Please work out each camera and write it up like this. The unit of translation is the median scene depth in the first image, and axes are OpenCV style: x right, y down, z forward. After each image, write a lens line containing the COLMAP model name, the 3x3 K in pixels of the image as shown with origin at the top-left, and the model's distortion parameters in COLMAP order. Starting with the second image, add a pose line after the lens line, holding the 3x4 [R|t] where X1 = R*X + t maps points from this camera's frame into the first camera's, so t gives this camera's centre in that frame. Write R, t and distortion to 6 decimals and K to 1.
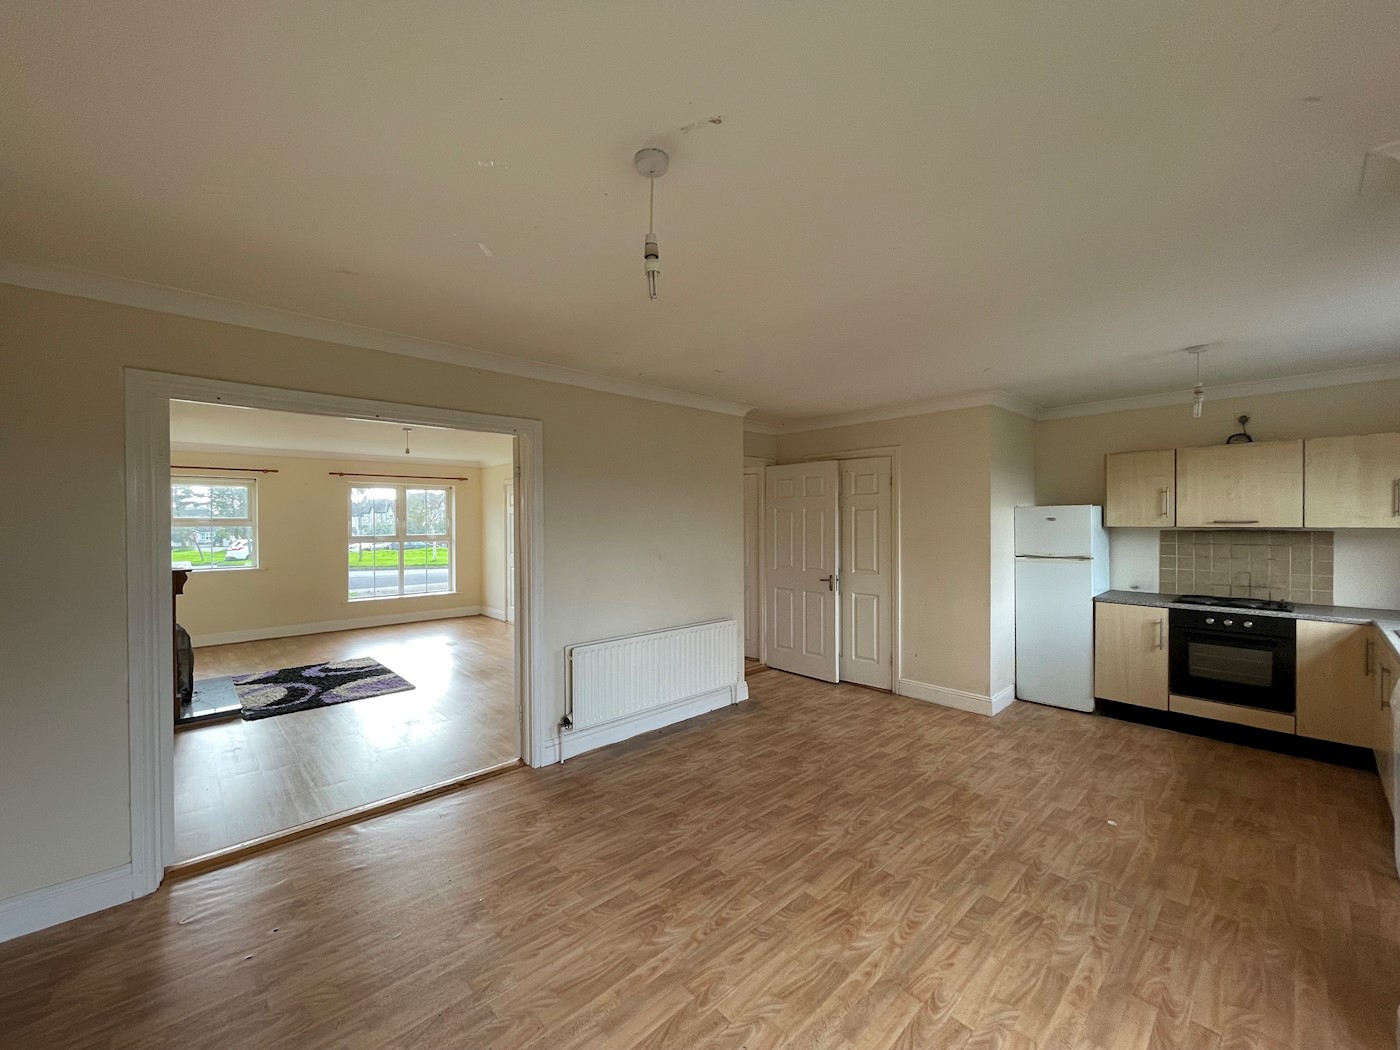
lens RADIAL K [[567.7, 0, 700.0], [0, 567.7, 525.0], [0, 0, 1]] dist [-0.000416, 0.002286]
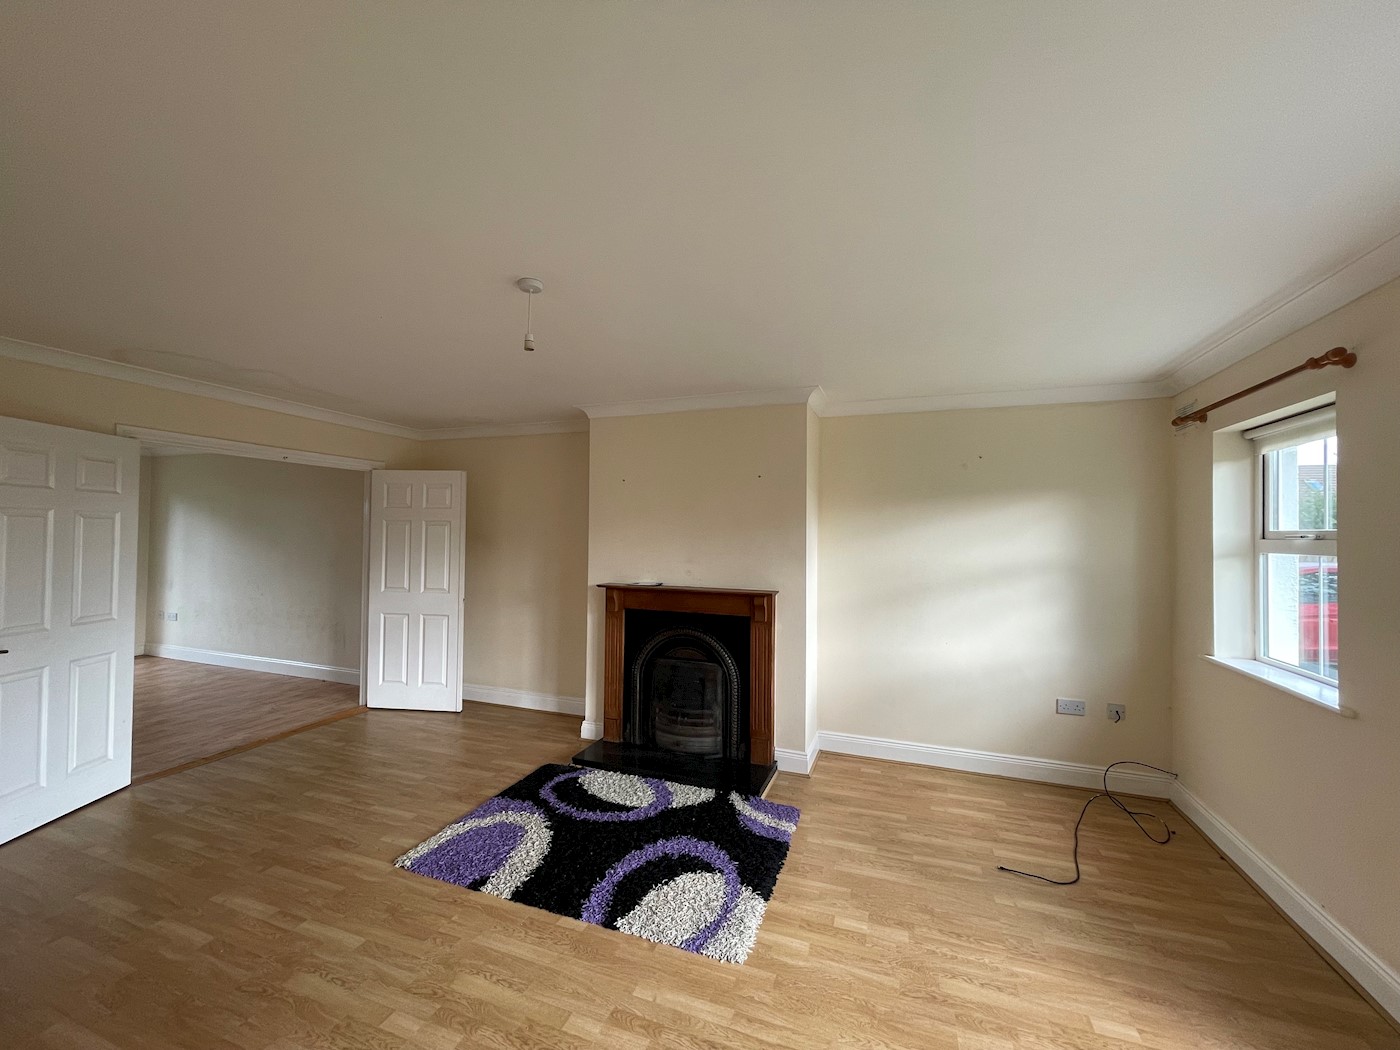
lens RADIAL K [[567.7, 0, 700.0], [0, 567.7, 525.0], [0, 0, 1]] dist [-0.000416, 0.002286]
pose [[-0.888998, -0.024151, -0.457275, -0.326053], [-0.022148, 0.999707, -0.009742, -0.003422], [0.457376, 0.001467, -0.889272, 0.998797]]
